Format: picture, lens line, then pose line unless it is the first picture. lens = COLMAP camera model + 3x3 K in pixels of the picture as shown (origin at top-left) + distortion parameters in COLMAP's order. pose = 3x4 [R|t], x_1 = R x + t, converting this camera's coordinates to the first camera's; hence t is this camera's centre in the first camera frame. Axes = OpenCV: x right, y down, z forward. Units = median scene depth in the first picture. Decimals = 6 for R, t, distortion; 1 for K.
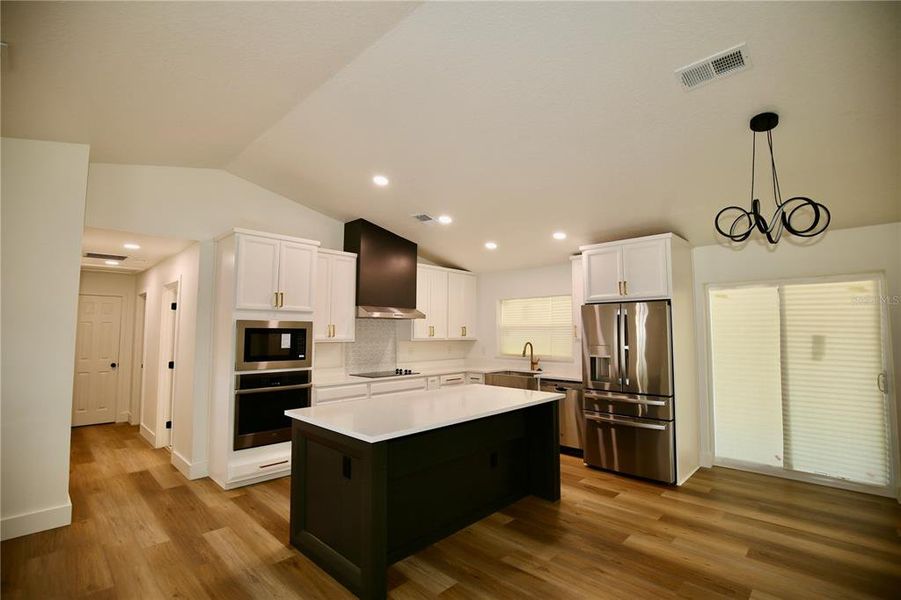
lens RADIAL K [[413.8, 0, 456.2], [0, 413.8, 302.0], [0, 0, 1]] dist [-0.028433, 0.000641]
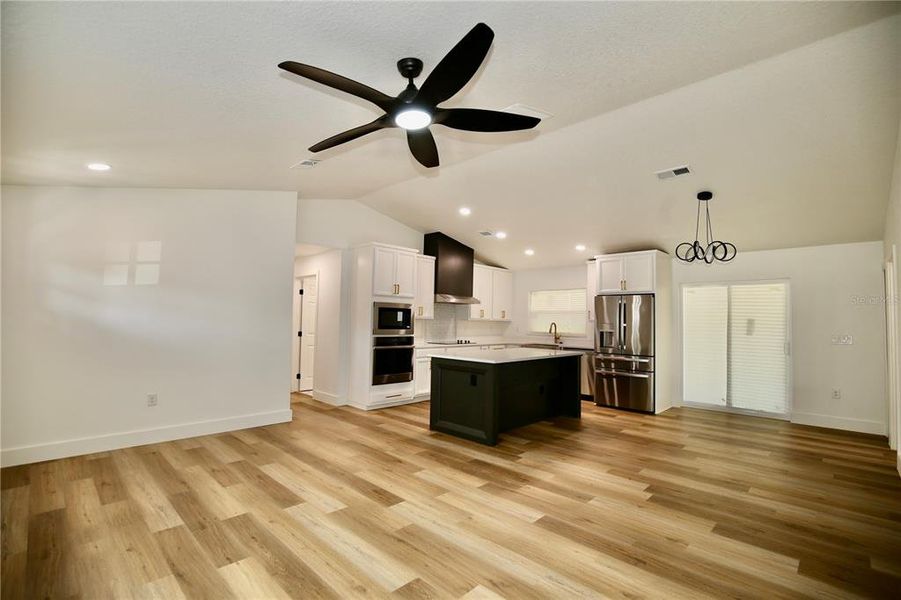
lens RADIAL K [[413.8, 0, 456.2], [0, 413.8, 302.0], [0, 0, 1]] dist [-0.028433, 0.000641]
pose [[0.999841, 0.017635, -0.002463, -0.195746], [-0.017565, 0.999507, 0.026020, -0.001428], [0.002921, -0.025973, 0.999658, -0.493309]]
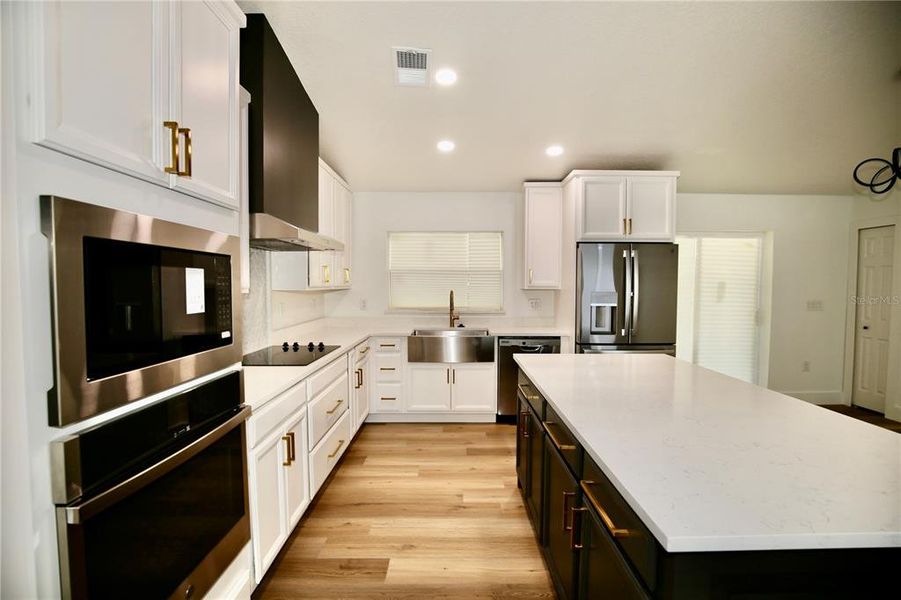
lens RADIAL K [[413.8, 0, 456.2], [0, 413.8, 302.0], [0, 0, 1]] dist [-0.028433, 0.000641]
pose [[0.717709, -0.029506, 0.695717, -0.467250], [-0.053048, 0.993882, 0.096877, 0.060102], [-0.694319, -0.106435, 0.711753, 0.615634]]
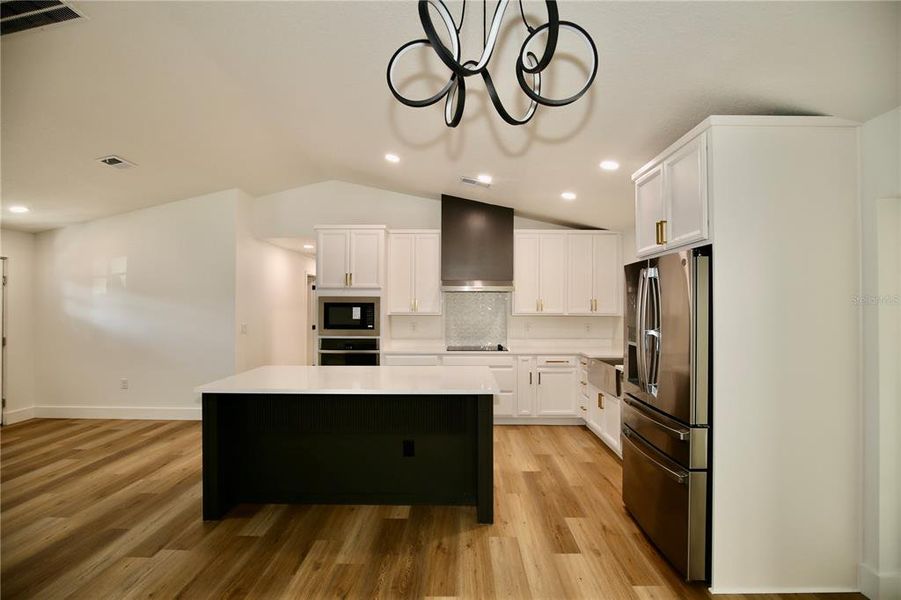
lens RADIAL K [[413.8, 0, 456.2], [0, 413.8, 302.0], [0, 0, 1]] dist [-0.028433, 0.000641]
pose [[0.684805, -0.006291, -0.728700, 0.634020], [0.051831, 0.997851, 0.040095, 0.027855], [0.726881, -0.065227, 0.683659, 0.375024]]
